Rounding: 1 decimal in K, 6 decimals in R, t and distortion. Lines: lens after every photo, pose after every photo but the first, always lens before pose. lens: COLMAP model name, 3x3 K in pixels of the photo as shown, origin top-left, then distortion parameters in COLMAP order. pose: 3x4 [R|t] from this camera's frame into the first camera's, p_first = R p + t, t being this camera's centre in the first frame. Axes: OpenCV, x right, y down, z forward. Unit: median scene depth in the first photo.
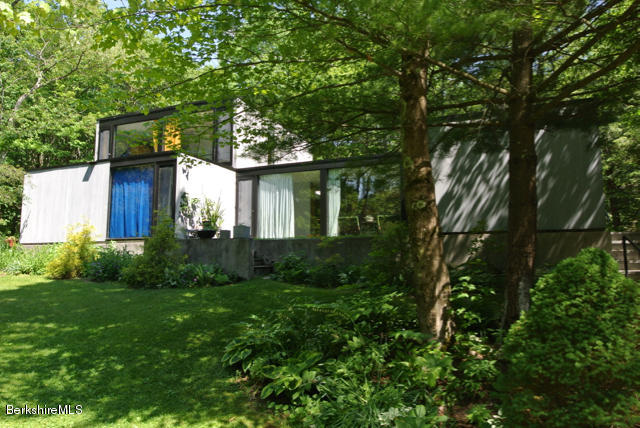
lens RADIAL K [[411.6, 0, 320.0], [0, 411.6, 213.8], [0, 0, 1]] dist [0.005094, 0.000042]
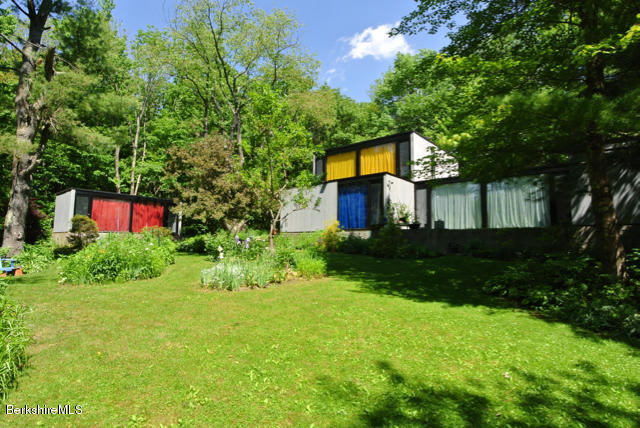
lens RADIAL K [[334.3, 0, 319.6], [0, 334.3, 212.6], [0, 0, 1]] dist [-0.013473, -0.016608]
pose [[0.948283, -0.012454, -0.317183, -0.175070], [0.013478, 0.999909, 0.001034, -0.007109], [0.317141, -0.005256, 0.948364, -0.268751]]
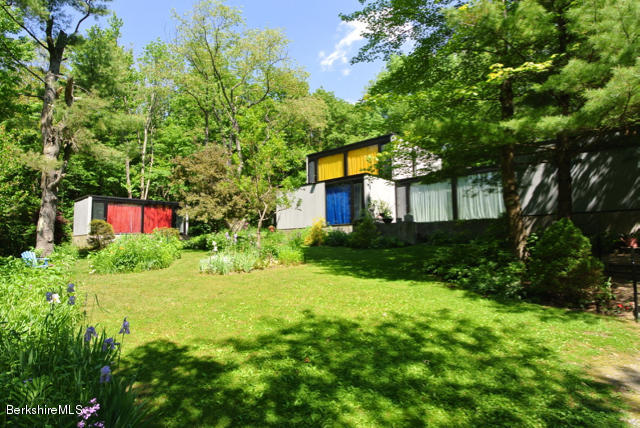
lens RADIAL K [[334.3, 0, 321.3], [0, 334.3, 211.9], [0, 0, 1]] dist [-0.013473, -0.016608]
pose [[0.940953, -0.038936, -0.336290, -0.046363], [0.044833, 0.998947, 0.009784, -0.012128], [0.335555, -0.024283, 0.941708, -0.391284]]
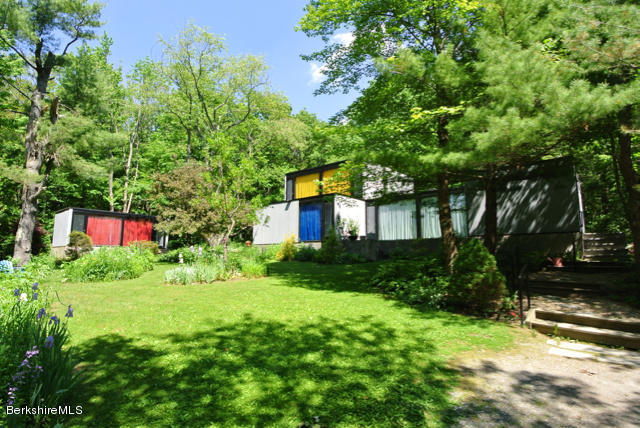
lens RADIAL K [[334.3, 0, 322.9], [0, 334.3, 212.0], [0, 0, 1]] dist [-0.013473, -0.016608]
pose [[0.953148, -0.034745, -0.300502, 0.052355], [0.024360, 0.998972, -0.038236, -0.012161], [0.301522, 0.029125, 0.953014, -0.440316]]
